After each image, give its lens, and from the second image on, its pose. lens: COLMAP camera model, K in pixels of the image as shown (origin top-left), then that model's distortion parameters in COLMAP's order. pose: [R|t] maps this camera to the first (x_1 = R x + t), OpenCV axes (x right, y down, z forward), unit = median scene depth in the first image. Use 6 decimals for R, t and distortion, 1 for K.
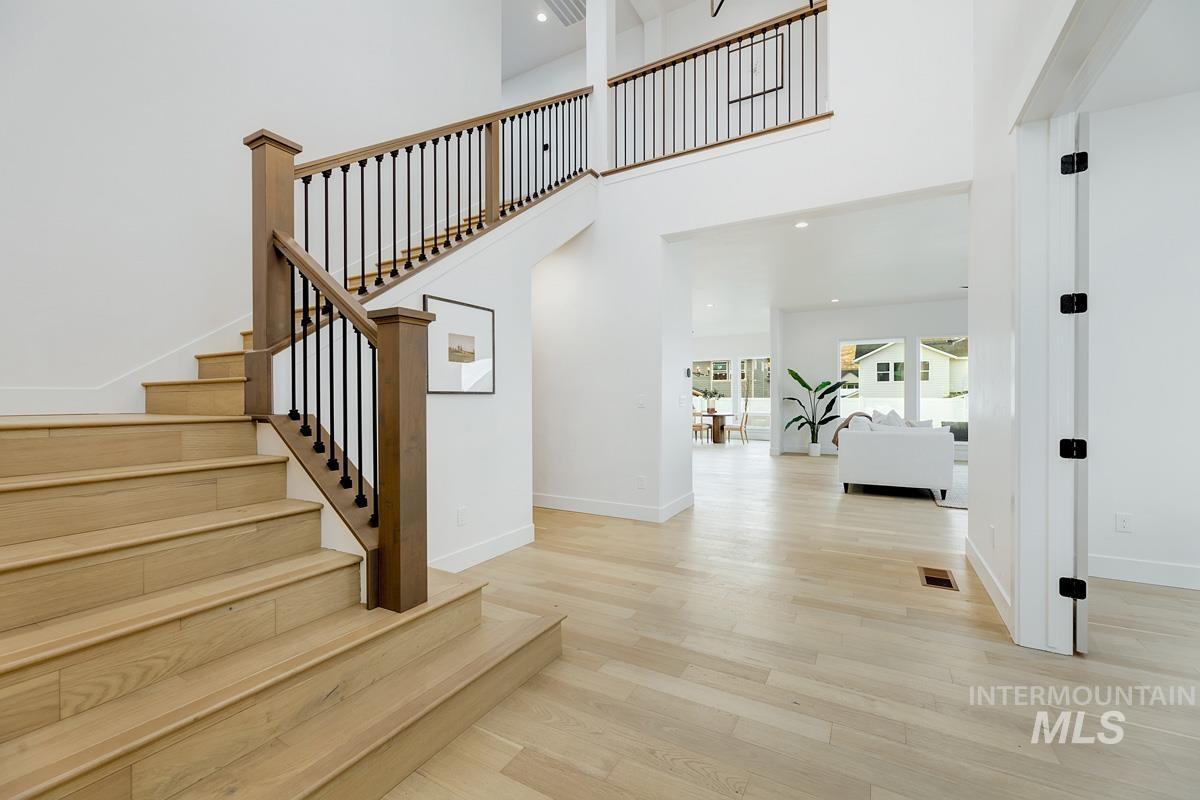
lens RADIAL K [[468.8, 0, 596.7], [0, 468.8, 397.0], [0, 0, 1]] dist [0.004308, -0.000093]
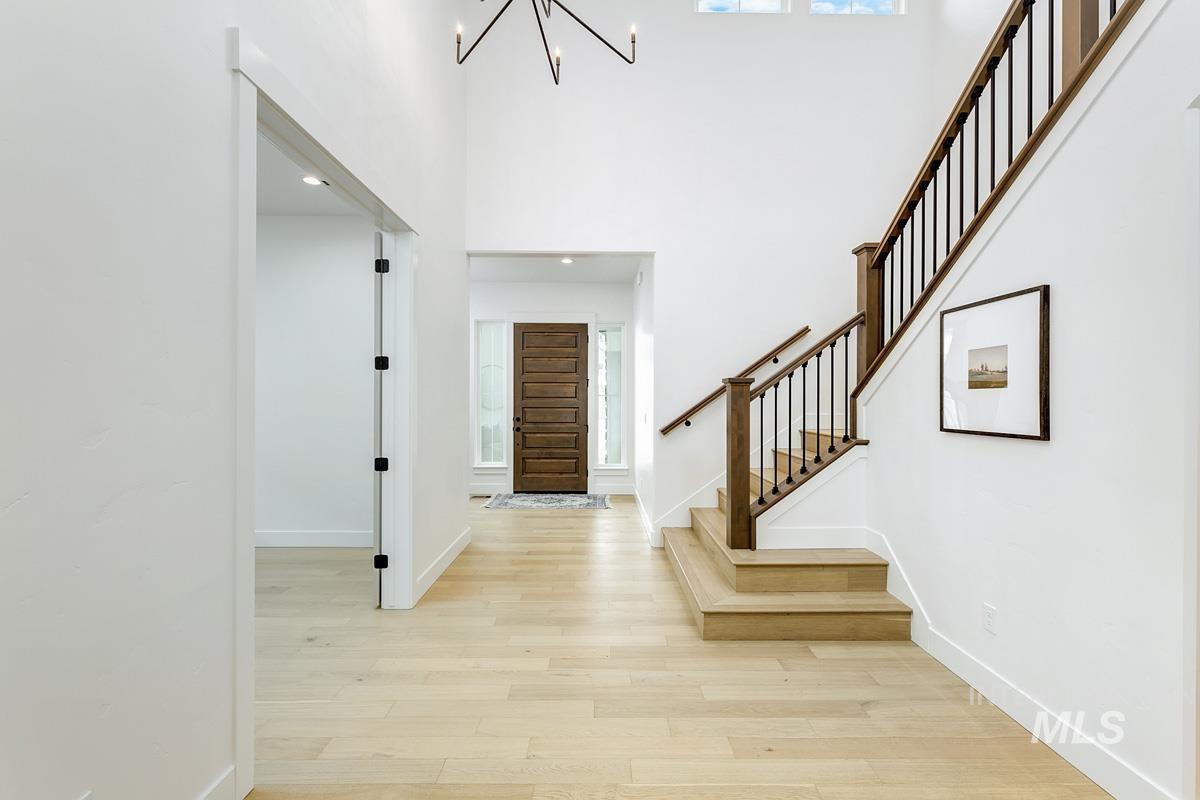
lens RADIAL K [[615.8, 0, 594.1], [0, 615.8, 398.6], [0, 0, 1]] dist [0.002702, 0.000214]
pose [[-0.875690, 0.001546, -0.482872, 0.658507], [-0.001674, 0.999979, 0.006238, -0.066369], [0.482872, 0.006270, -0.875669, 1.561341]]
